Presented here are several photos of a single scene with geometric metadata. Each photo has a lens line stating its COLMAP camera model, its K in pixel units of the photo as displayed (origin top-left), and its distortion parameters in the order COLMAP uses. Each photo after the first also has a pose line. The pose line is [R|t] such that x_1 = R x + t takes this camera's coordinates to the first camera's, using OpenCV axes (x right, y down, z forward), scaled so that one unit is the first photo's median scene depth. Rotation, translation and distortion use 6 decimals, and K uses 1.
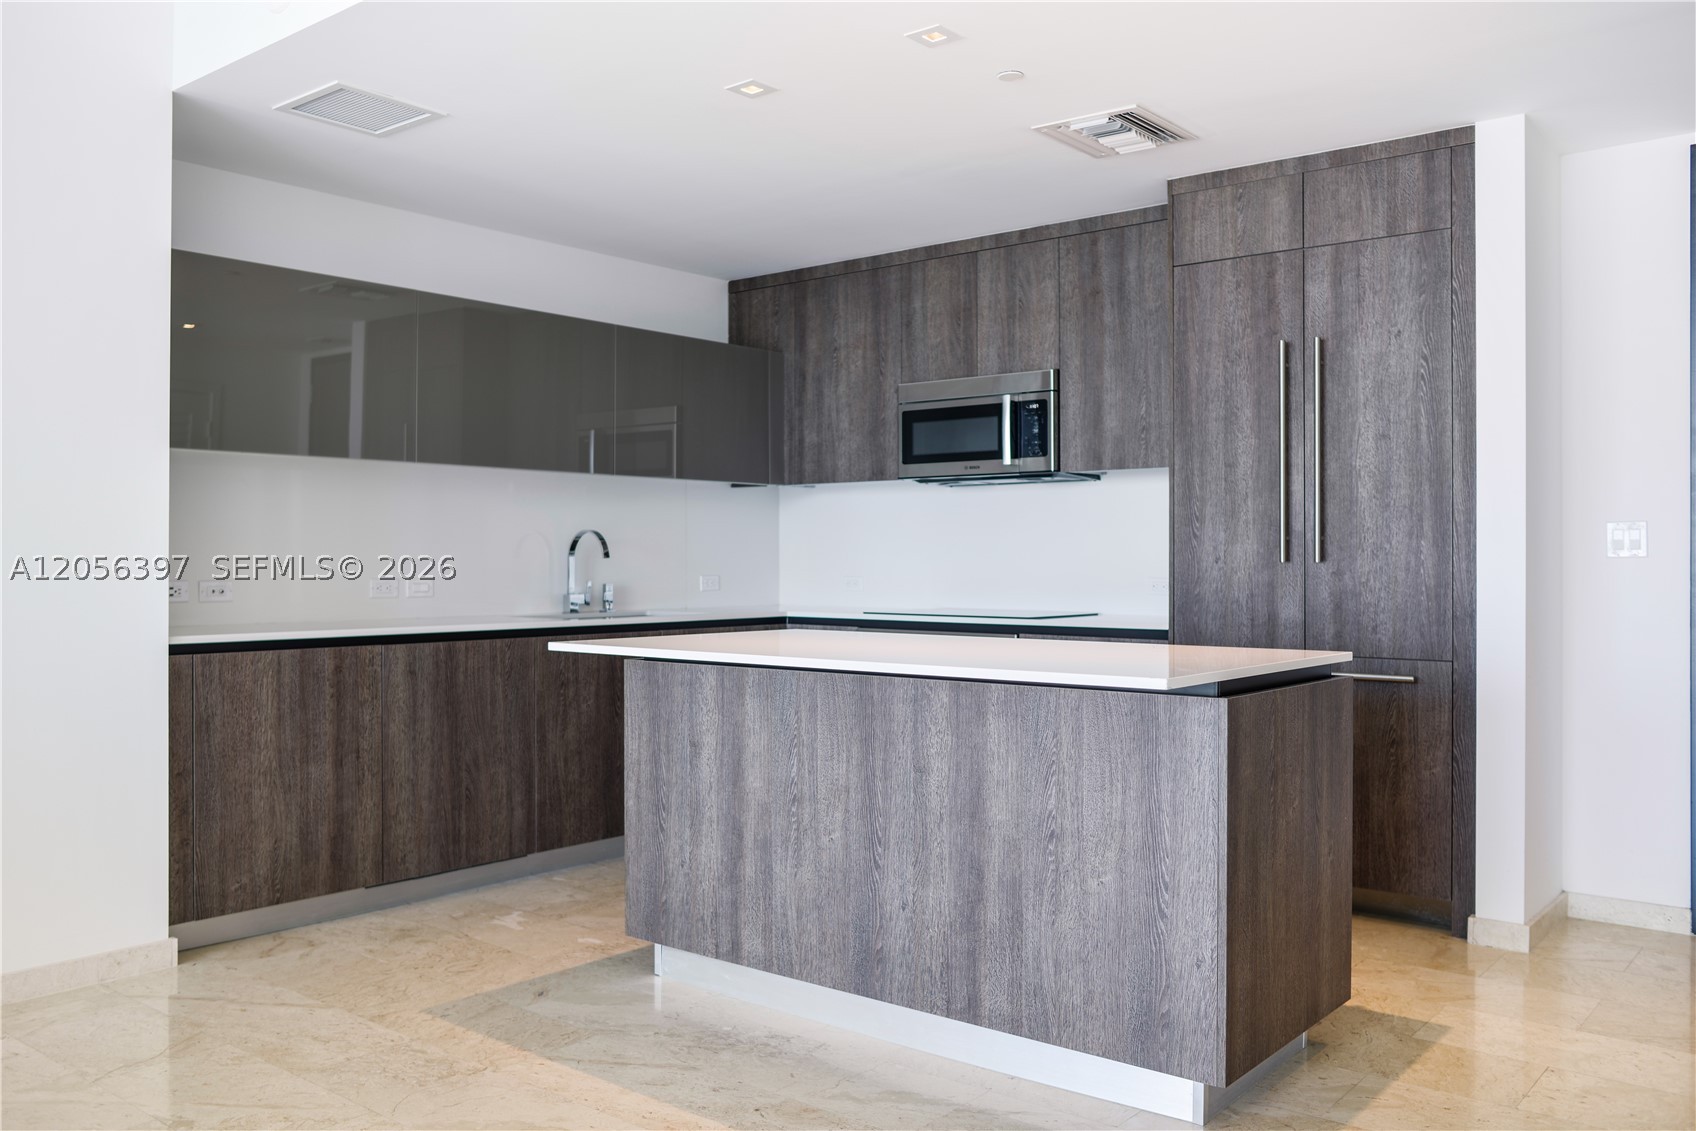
lens RADIAL K [[1359.6, 0, 858.9], [0, 1359.6, 567.5], [0, 0, 1]] dist [-0.057779, 0.016689]
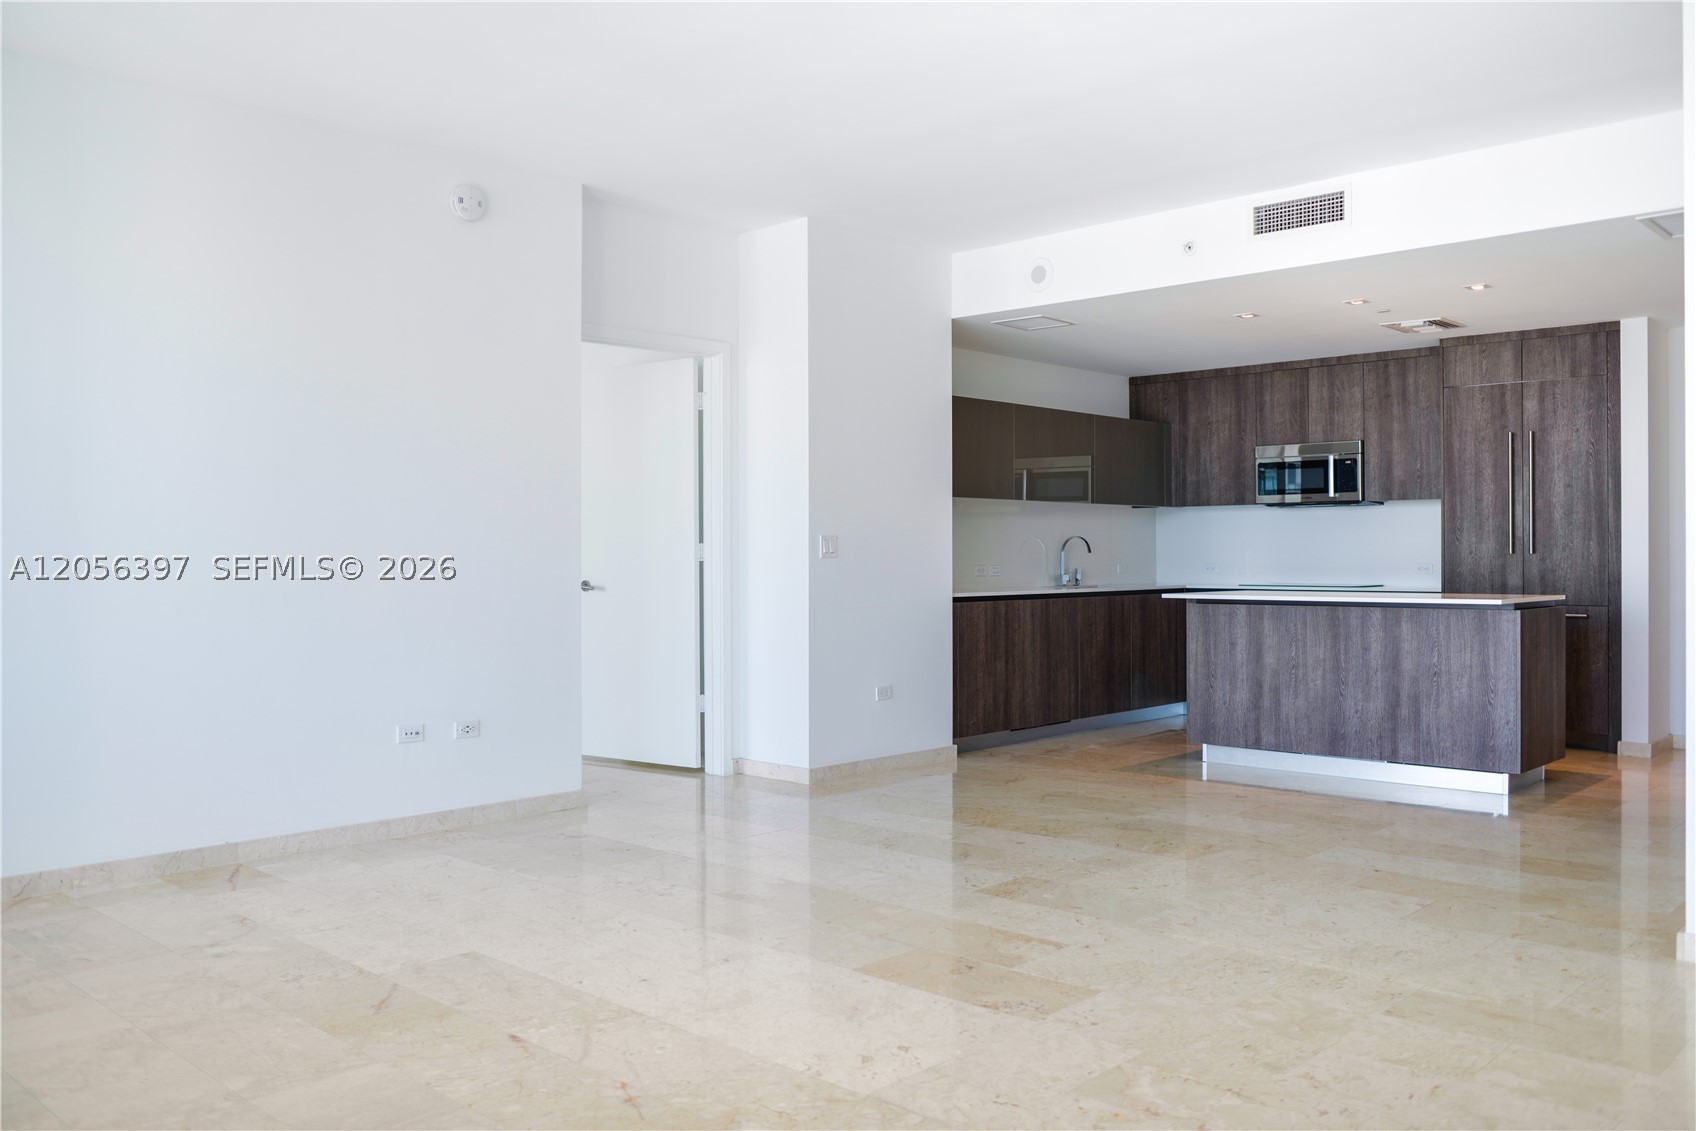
lens RADIAL K [[1359.6, 0, 849.7], [0, 1359.6, 561.0], [0, 0, 1]] dist [-0.057779, 0.016689]
pose [[0.996912, -0.003810, -0.078440, -0.455801], [0.003787, 0.999993, -0.000446, 0.003600], [0.078441, 0.000148, 0.996919, -0.919747]]
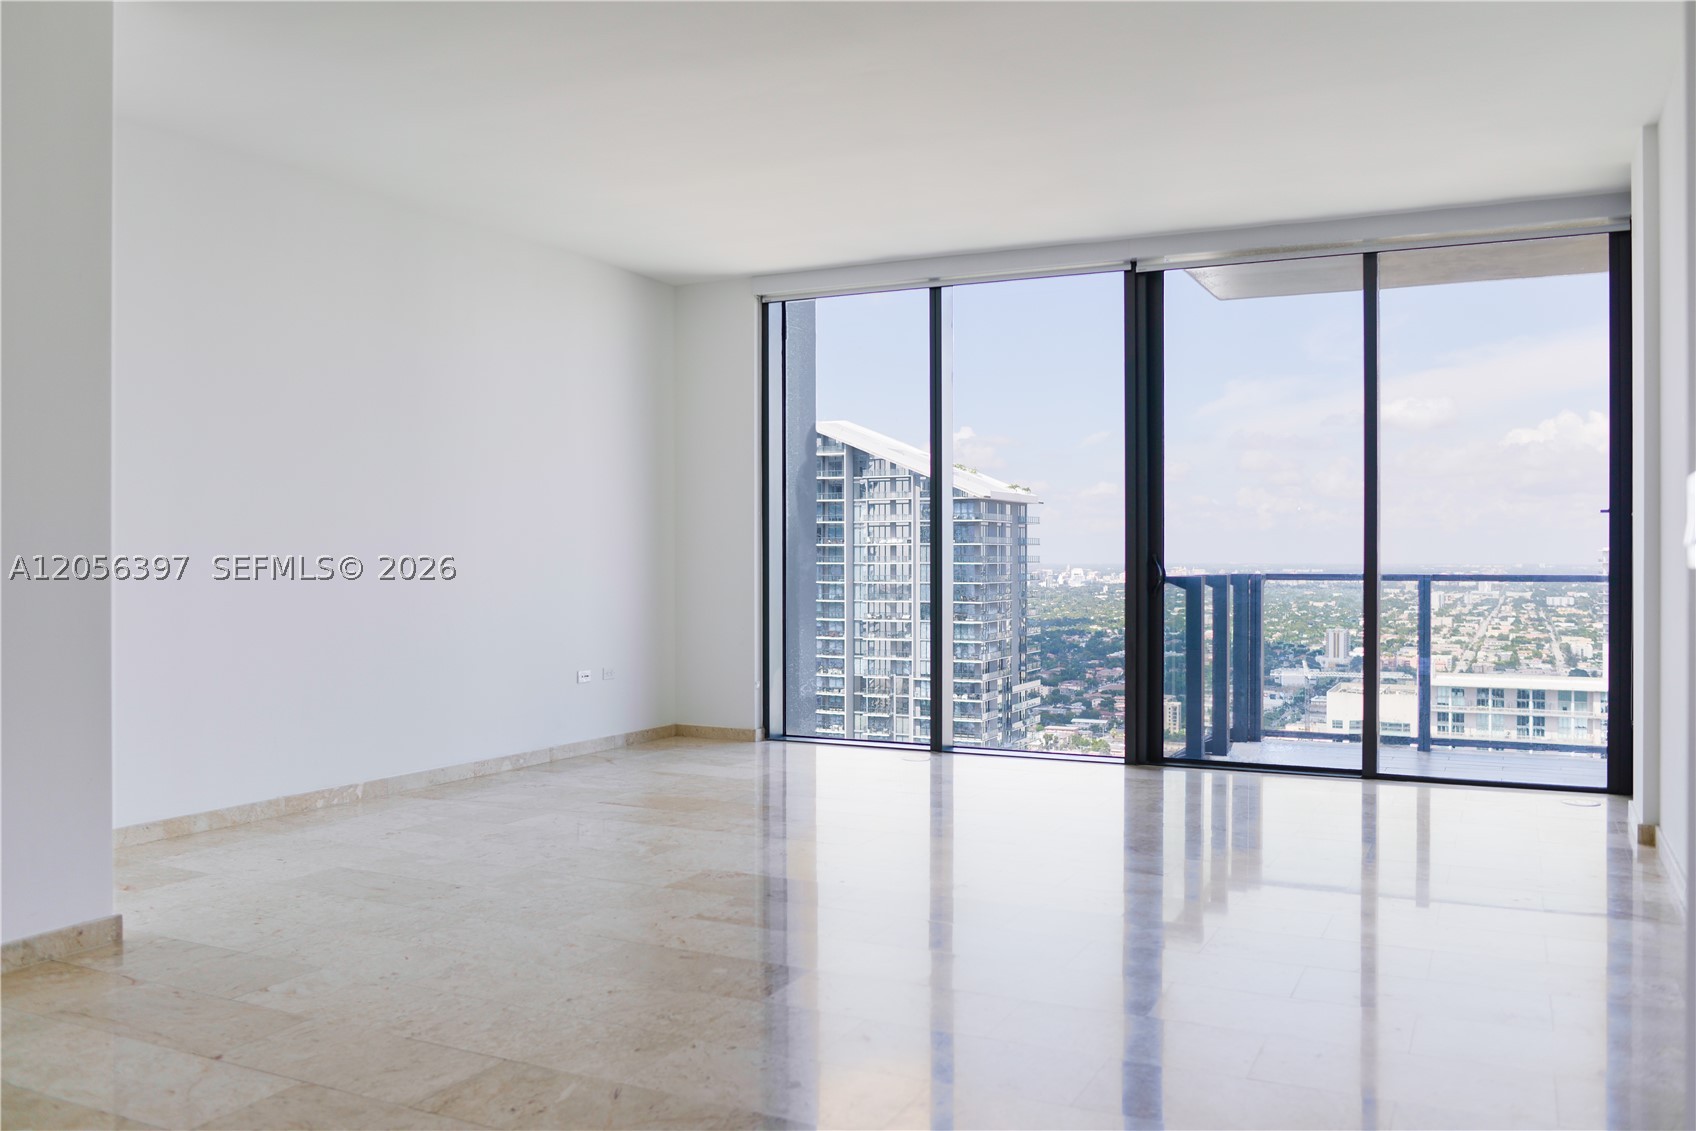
lens RADIAL K [[1359.6, 0, 842.2], [0, 1359.6, 571.3], [0, 0, 1]] dist [-0.057779, 0.016689]
pose [[-0.976900, 0.002433, -0.213683, -0.273487], [-0.000348, 0.999916, 0.012974, -0.003219], [0.213696, 0.012748, -0.976817, 1.040933]]
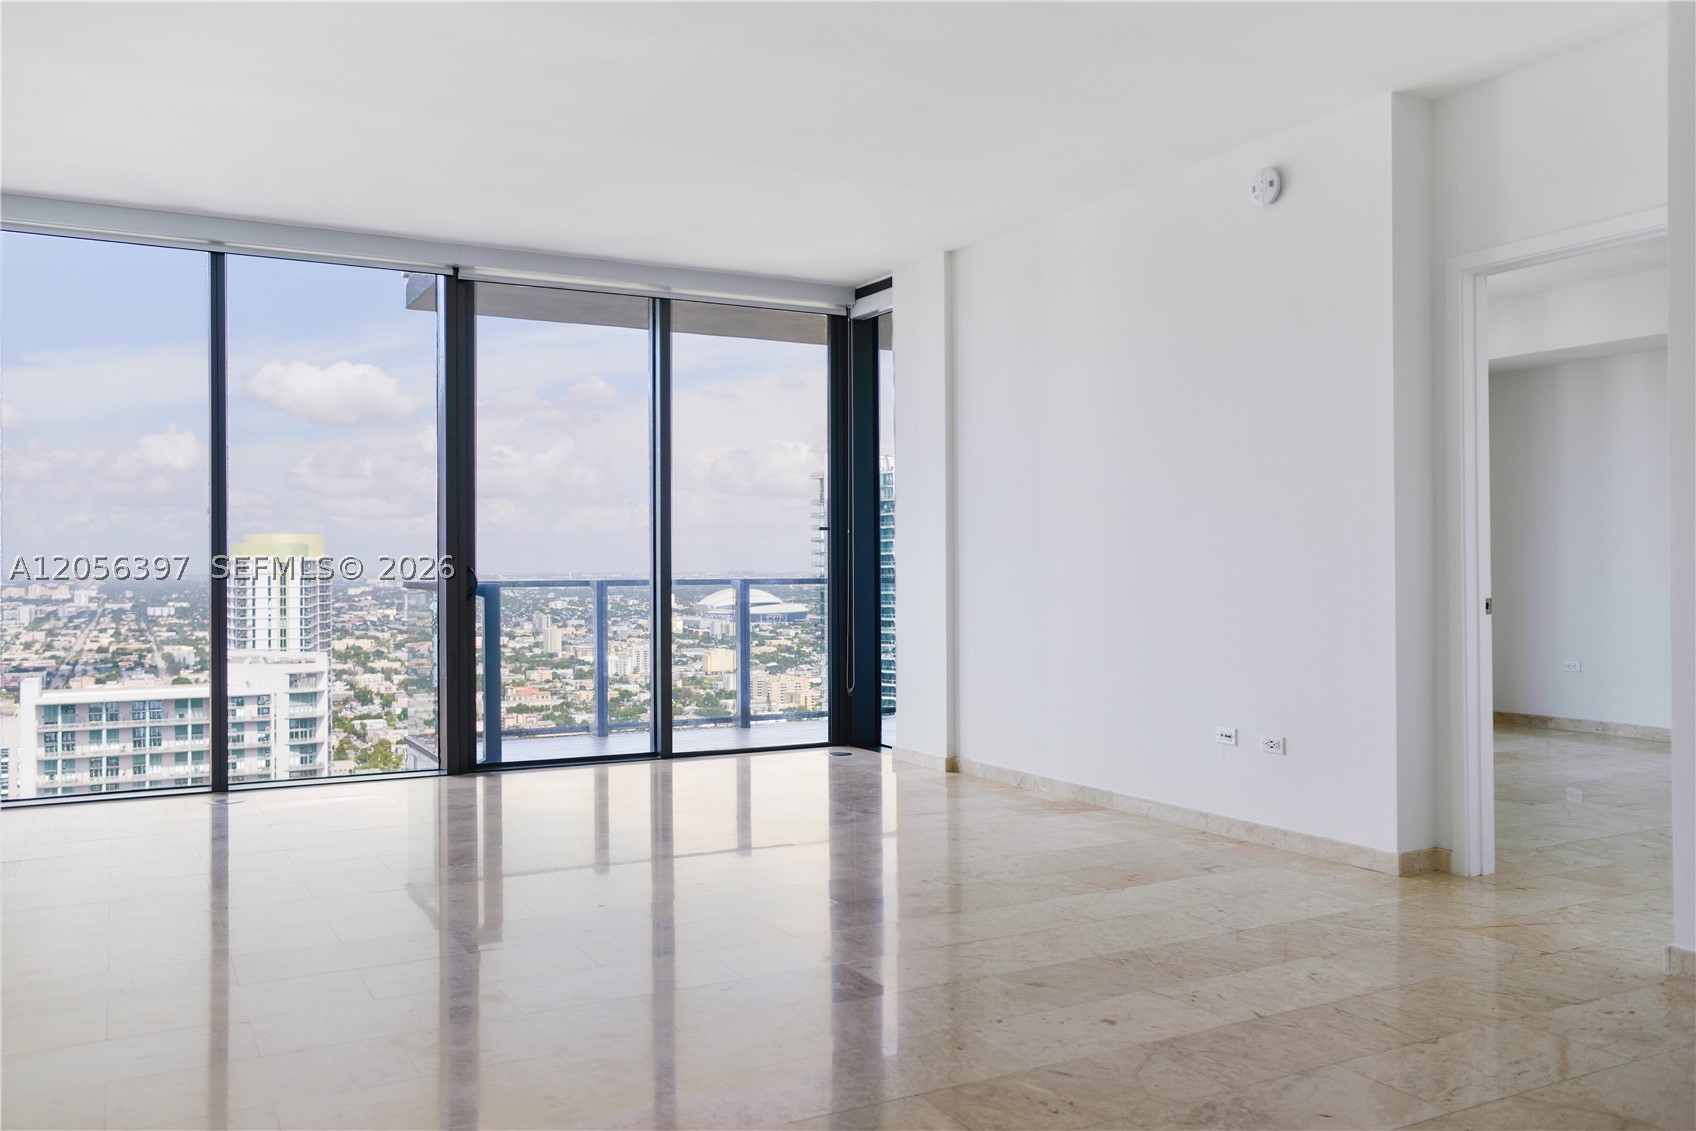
lens RADIAL K [[1359.6, 0, 818.7], [0, 1359.6, 570.2], [0, 0, 1]] dist [-0.057779, 0.016689]
pose [[-0.392668, 0.003540, -0.919674, 0.397026], [0.000259, 0.999993, 0.003739, 0.001233], [0.919680, 0.001230, -0.392666, 0.517209]]
